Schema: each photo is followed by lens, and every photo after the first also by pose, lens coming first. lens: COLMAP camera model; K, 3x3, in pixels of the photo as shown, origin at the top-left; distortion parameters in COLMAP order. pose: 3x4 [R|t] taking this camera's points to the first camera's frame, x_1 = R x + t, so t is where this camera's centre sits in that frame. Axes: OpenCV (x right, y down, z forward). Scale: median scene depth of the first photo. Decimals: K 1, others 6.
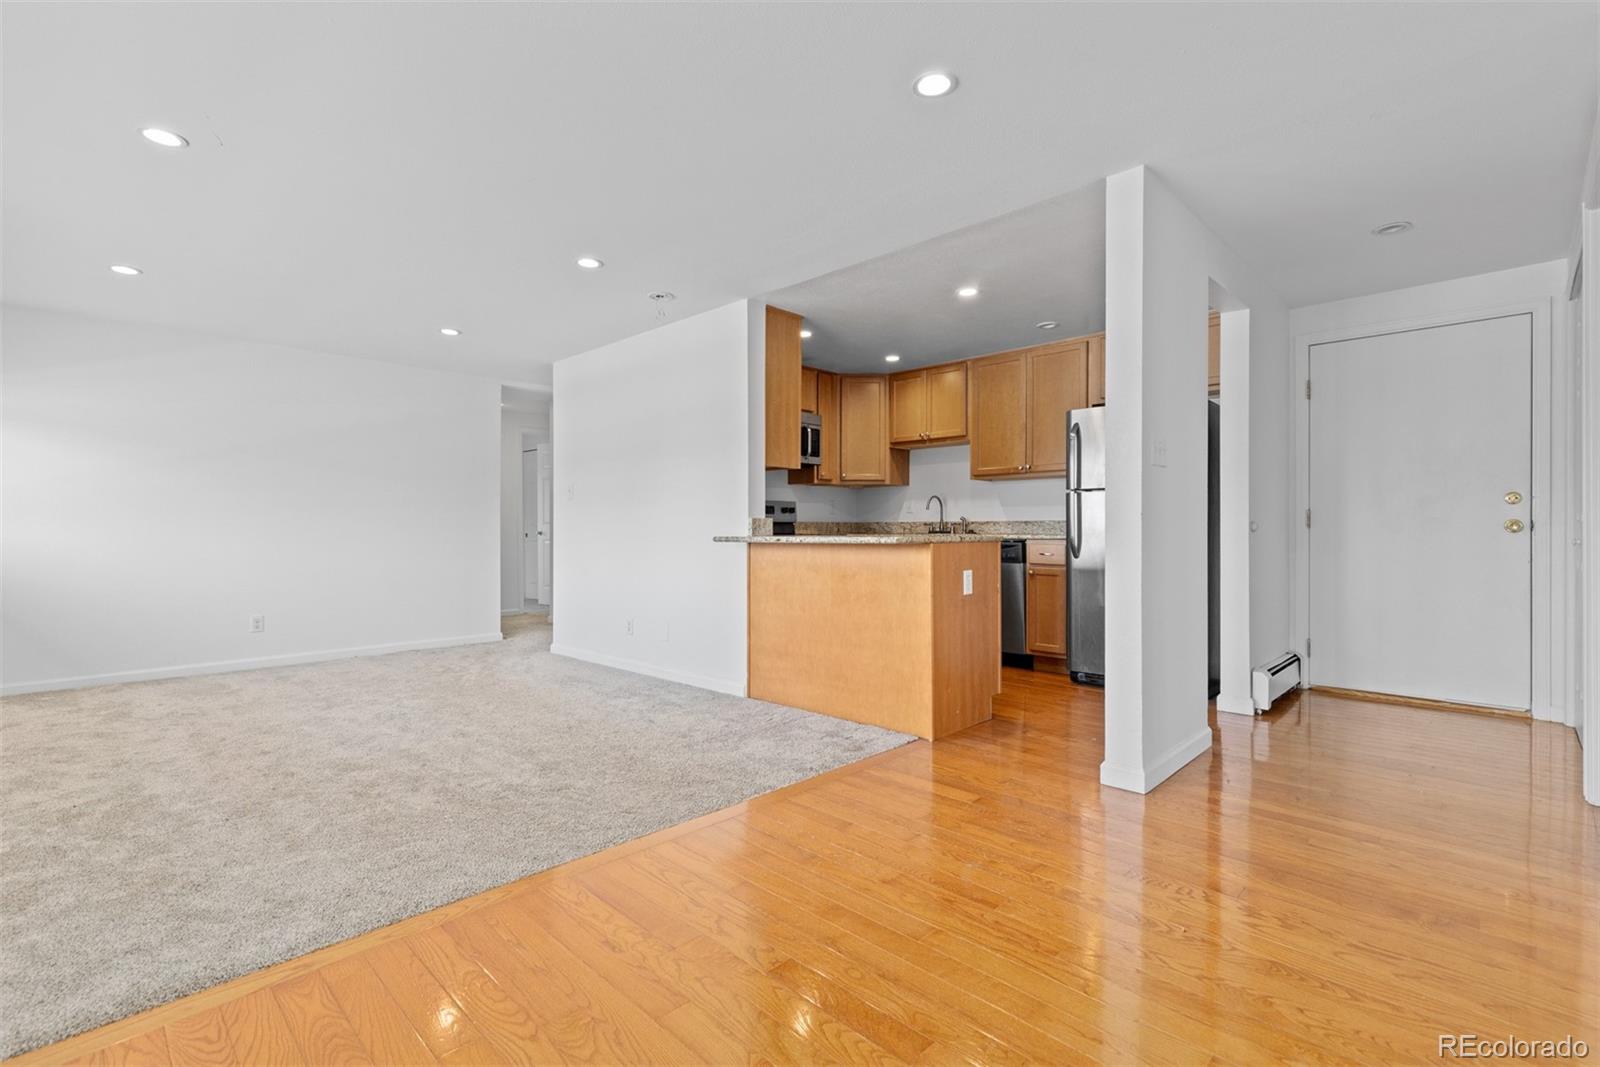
lens RADIAL K [[729.4, 0, 795.4], [0, 729.4, 533.0], [0, 0, 1]] dist [0.011520, -0.004392]
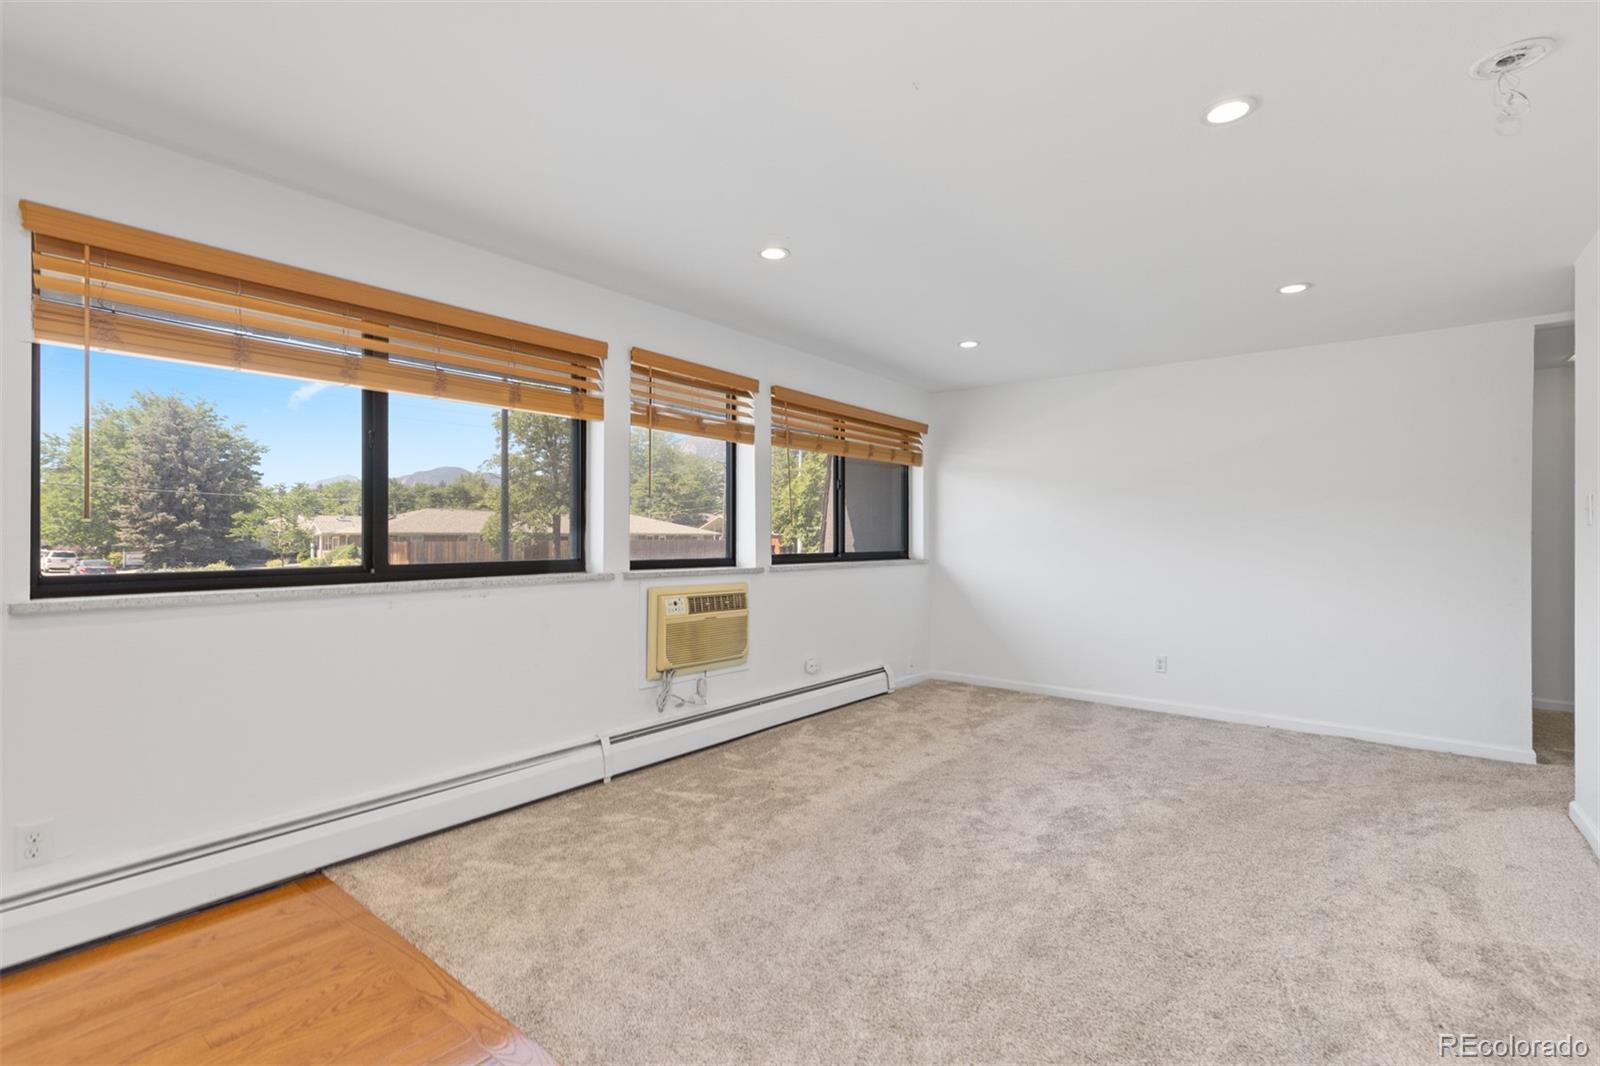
lens RADIAL K [[727.0, 0, 787.3], [0, 727.0, 531.4], [0, 0, 1]] dist [0.014008, 0.000527]
pose [[0.097127, -0.002832, -0.995268, 0.138839], [-0.006621, 0.999972, -0.003492, -0.035510], [0.995250, 0.006928, 0.097105, 0.384822]]
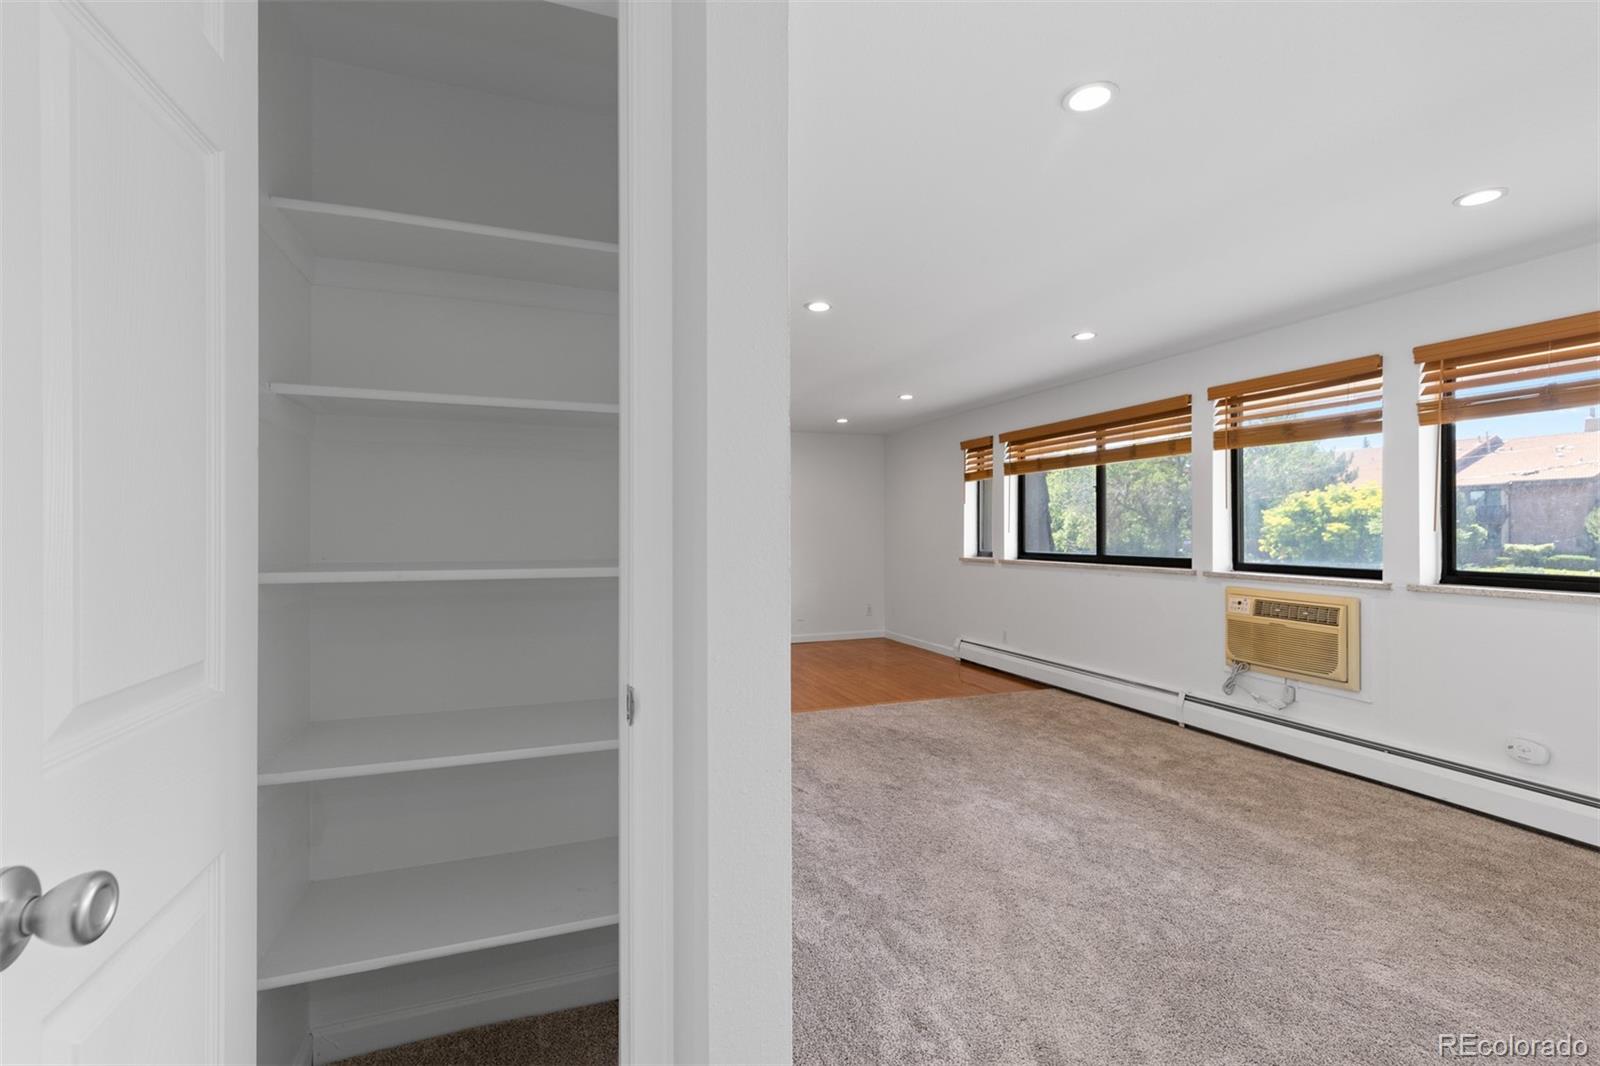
lens RADIAL K [[729.4, 0, 795.6], [0, 729.4, 526.2], [0, 0, 1]] dist [0.011520, -0.004392]
pose [[-0.907218, 0.003881, 0.420642, -0.413709], [0.003000, 0.999992, -0.002756, -0.048051], [-0.420649, -0.001238, -0.907223, 1.180163]]
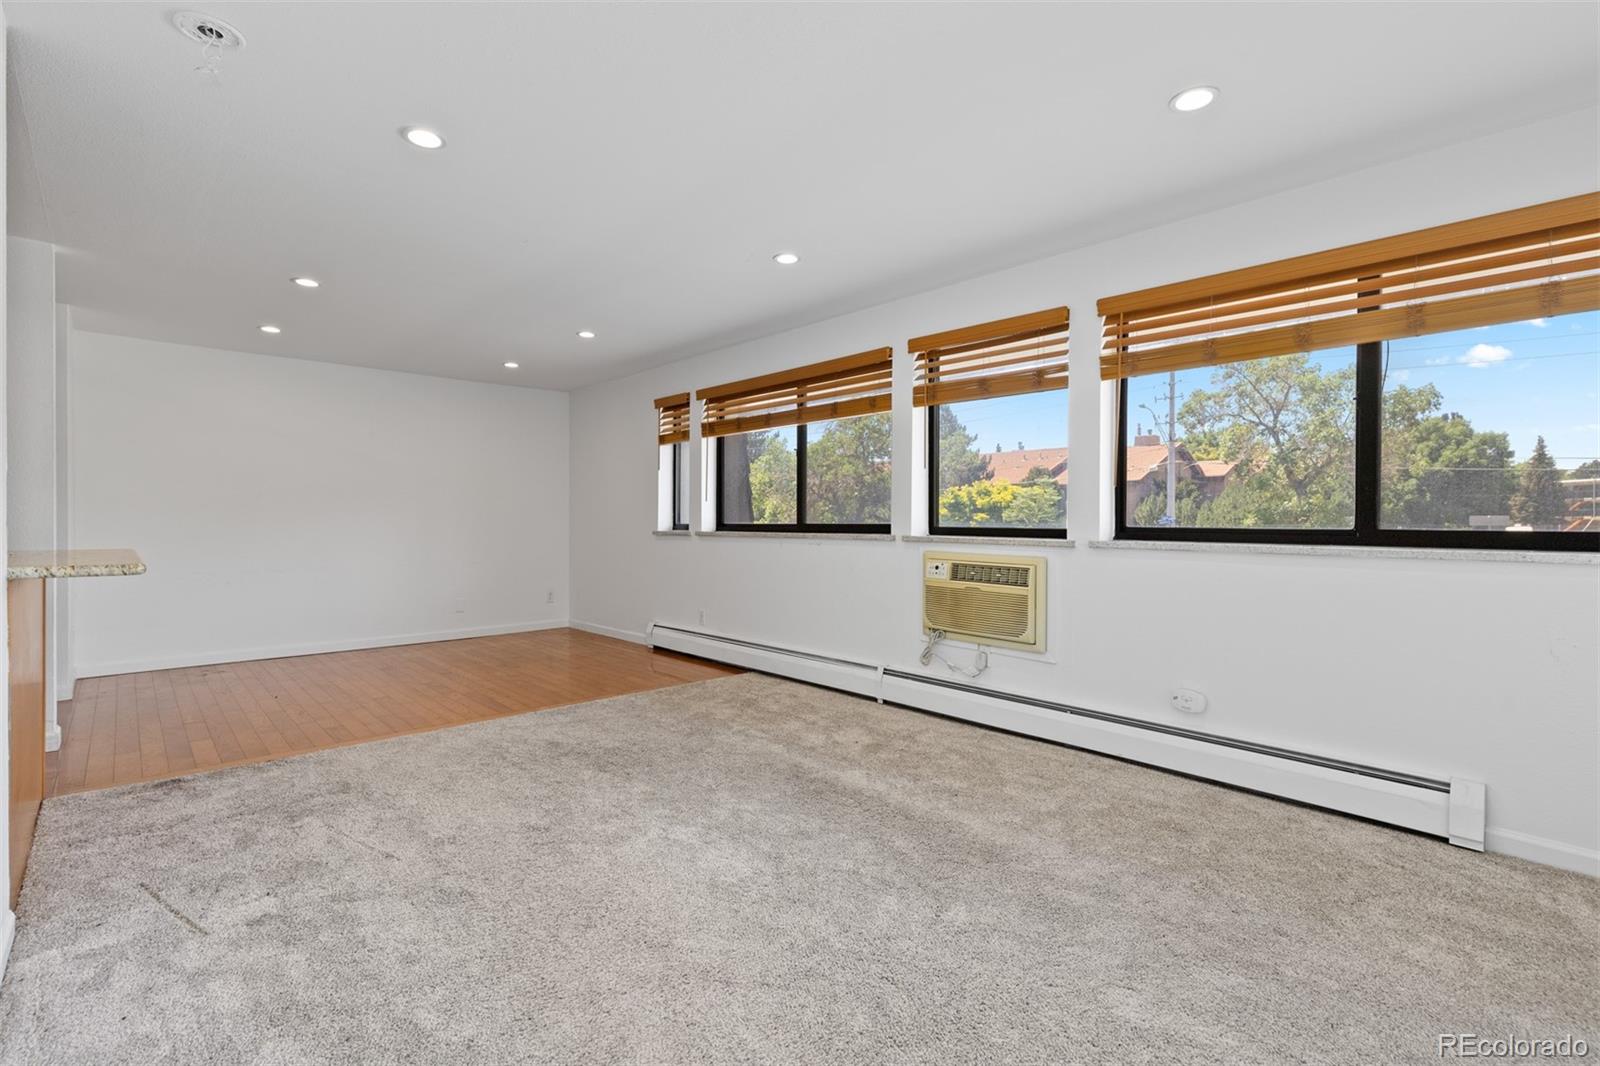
lens RADIAL K [[729.4, 0, 795.0], [0, 729.4, 524.8], [0, 0, 1]] dist [0.011520, -0.004392]
pose [[-0.999112, -0.002813, 0.042040, -0.403254], [-0.002422, 0.999953, 0.009360, -0.019270], [-0.042064, 0.009250, -0.999072, 1.026715]]
